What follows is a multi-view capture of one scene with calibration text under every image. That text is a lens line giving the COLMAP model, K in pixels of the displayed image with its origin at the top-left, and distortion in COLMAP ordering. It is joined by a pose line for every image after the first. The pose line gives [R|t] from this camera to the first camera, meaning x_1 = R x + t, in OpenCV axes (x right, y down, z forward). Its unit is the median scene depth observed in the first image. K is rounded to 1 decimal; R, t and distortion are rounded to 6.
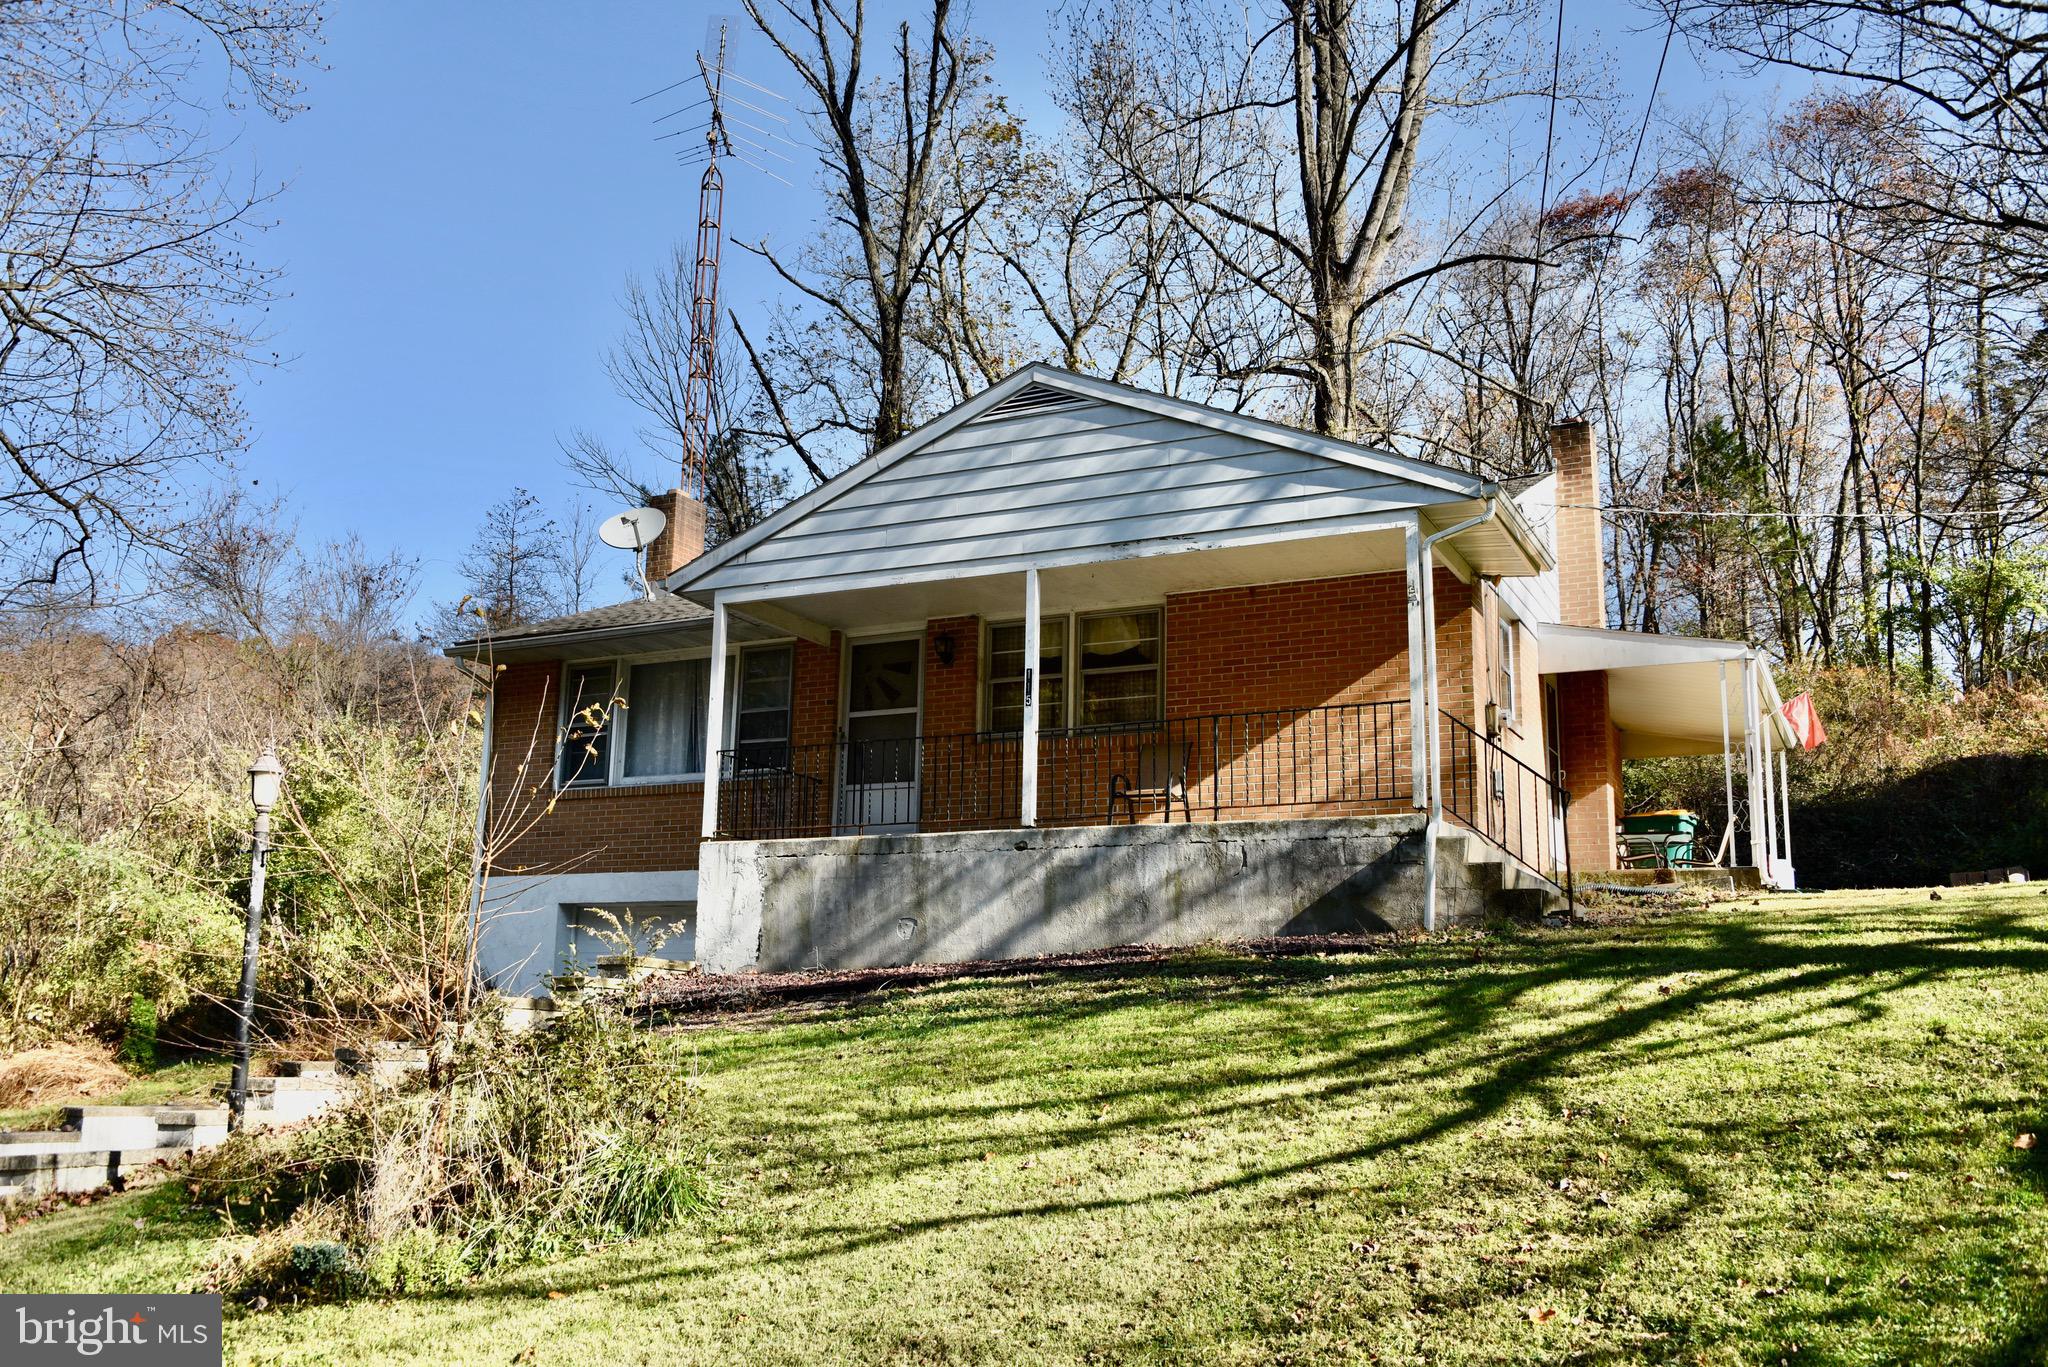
lens RADIAL K [[1836.0, 0, 1024.0], [0, 1836.0, 690.0], [0, 0, 1]] dist [-0.072580, 0.041700]
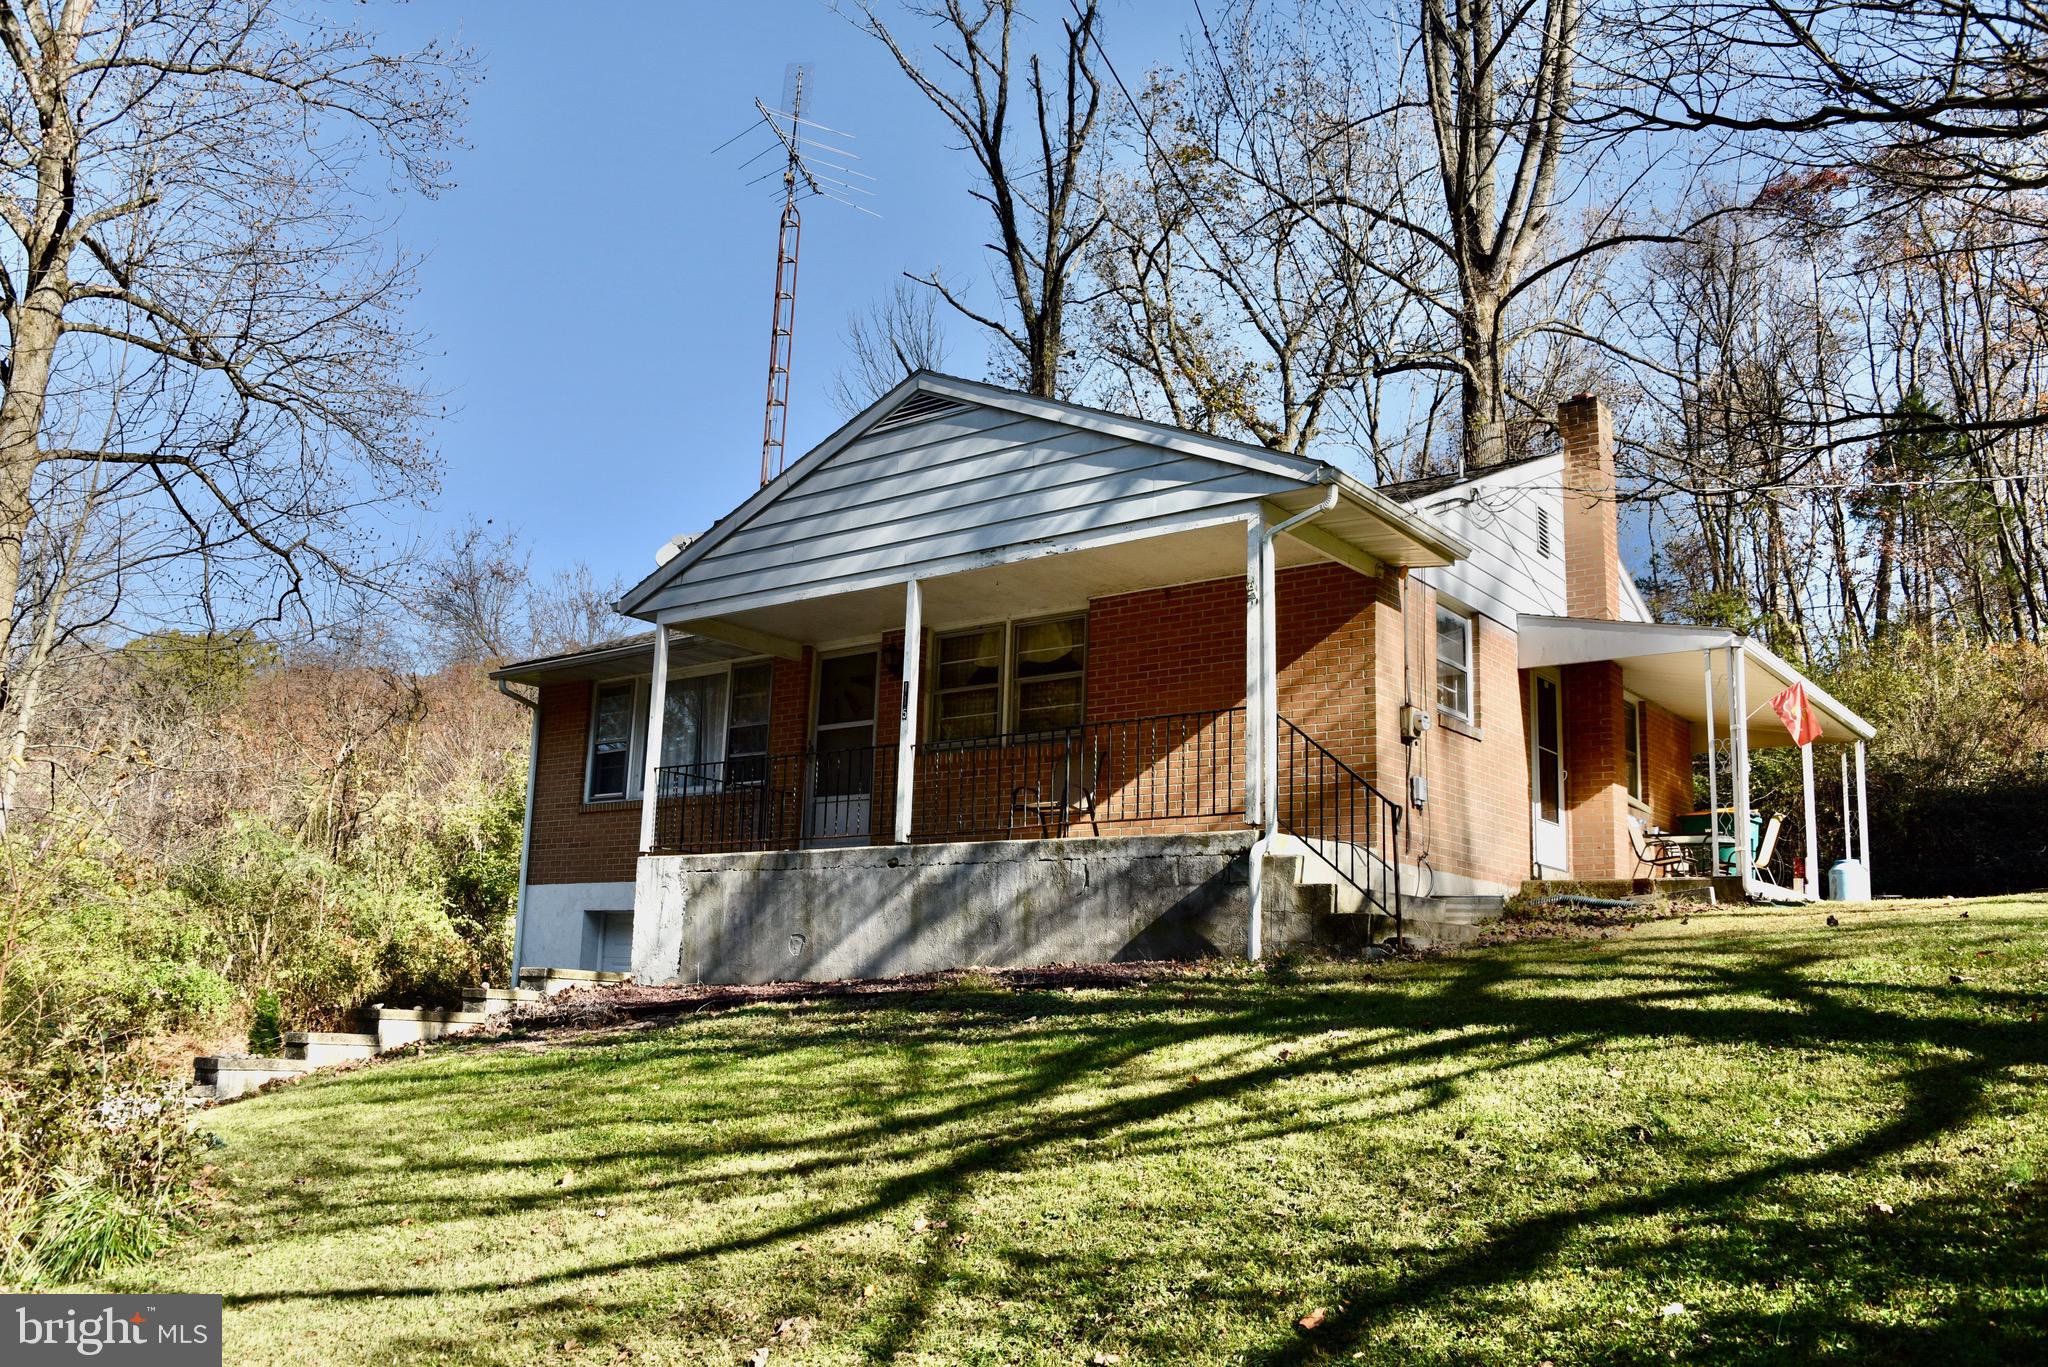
lens RADIAL K [[1695.7, 0, 1025.6], [0, 1695.7, 682.9], [0, 0, 1]] dist [-0.101406, -0.004374]
pose [[0.978044, -0.025869, -0.206787, 0.240732], [0.025442, 0.999665, -0.004726, -0.004696], [0.206840, -0.000639, 0.978375, 0.121546]]
